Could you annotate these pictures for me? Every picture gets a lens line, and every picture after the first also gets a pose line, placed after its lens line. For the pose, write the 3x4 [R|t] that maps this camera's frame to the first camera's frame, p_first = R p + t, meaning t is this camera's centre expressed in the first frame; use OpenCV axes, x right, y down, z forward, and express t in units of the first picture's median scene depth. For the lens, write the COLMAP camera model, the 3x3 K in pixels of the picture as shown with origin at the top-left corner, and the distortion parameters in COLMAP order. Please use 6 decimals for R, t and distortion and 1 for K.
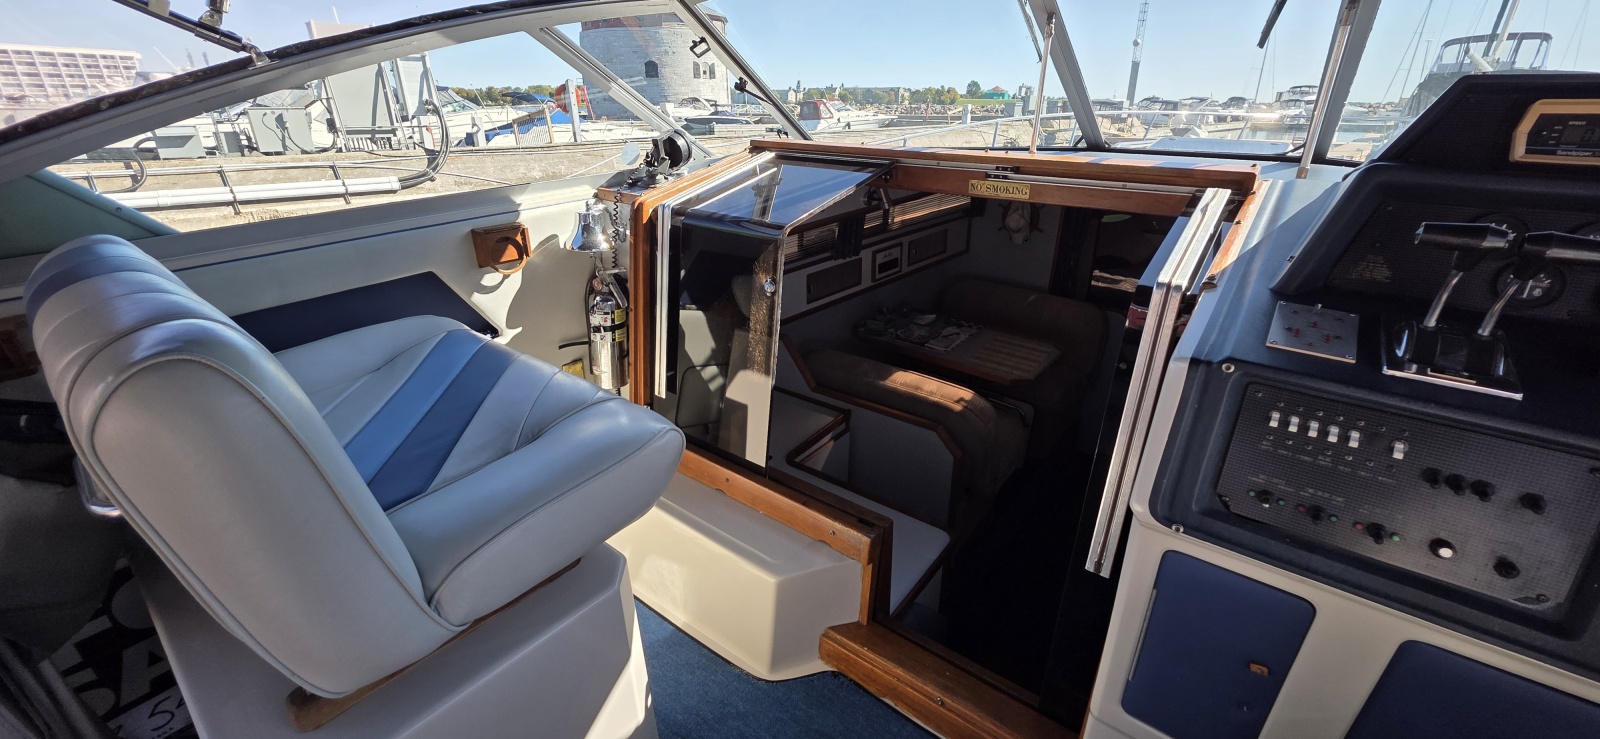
lens RADIAL K [[631.7, 0, 807.8], [0, 631.7, 360.1], [0, 0, 1]] dist [0.003928, 0.000039]
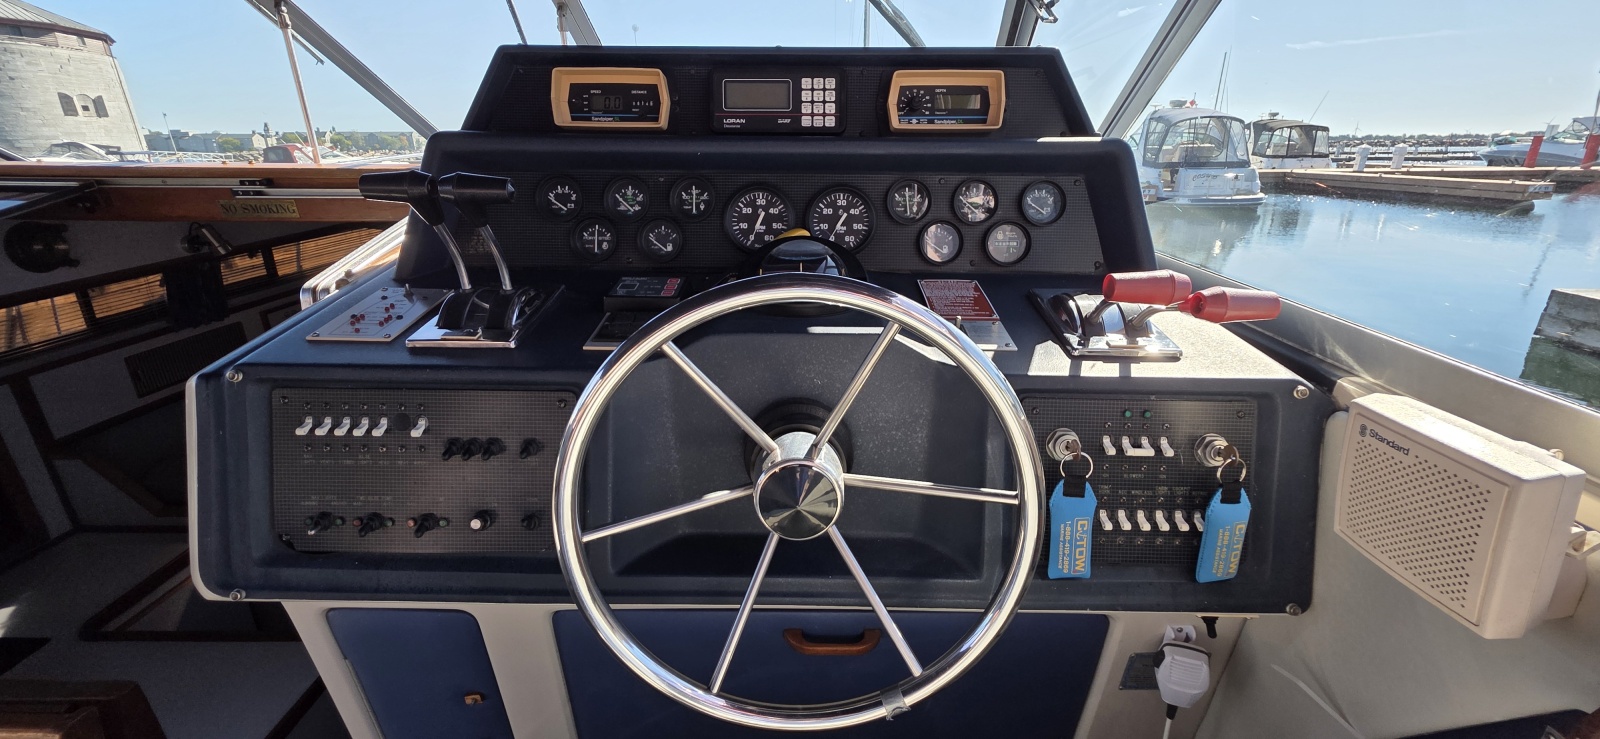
lens RADIAL K [[631.7, 0, 796.4], [0, 631.7, 364.1], [0, 0, 1]] dist [0.003928, 0.000039]
pose [[0.795397, -0.204682, 0.570482, 0.660869], [0.236506, 0.971448, 0.018794, 0.125705], [-0.558040, 0.119973, 0.821095, -0.027373]]
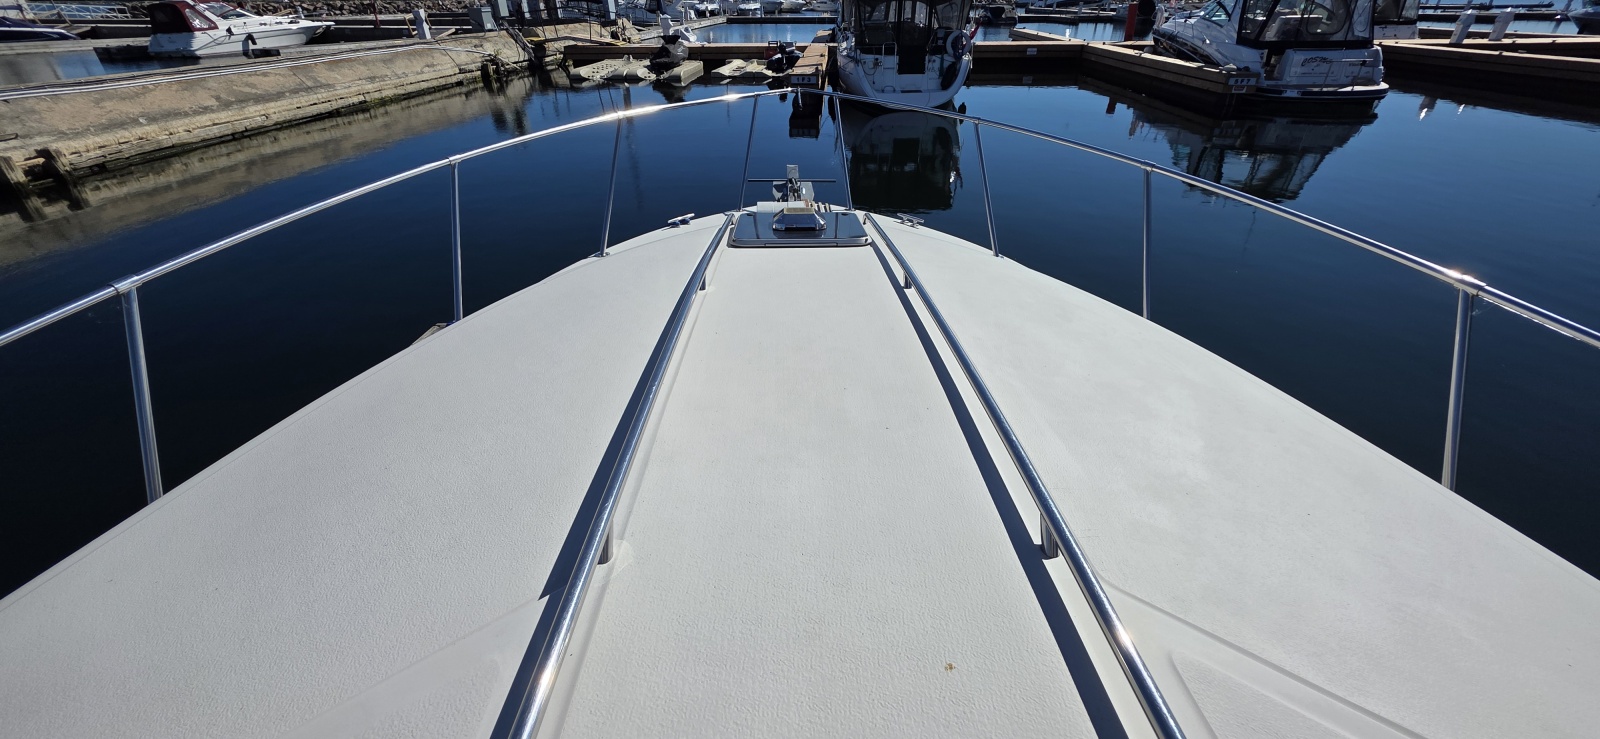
lens RADIAL K [[631.7, 0, 806.3], [0, 631.7, 360.0], [0, 0, 1]] dist [0.003928, 0.000039]
pose [[0.769622, -0.325490, 0.549307, 2.085333], [0.246790, 0.945091, 0.214239, -1.854459], [-0.588877, -0.029320, 0.807691, 3.119345]]
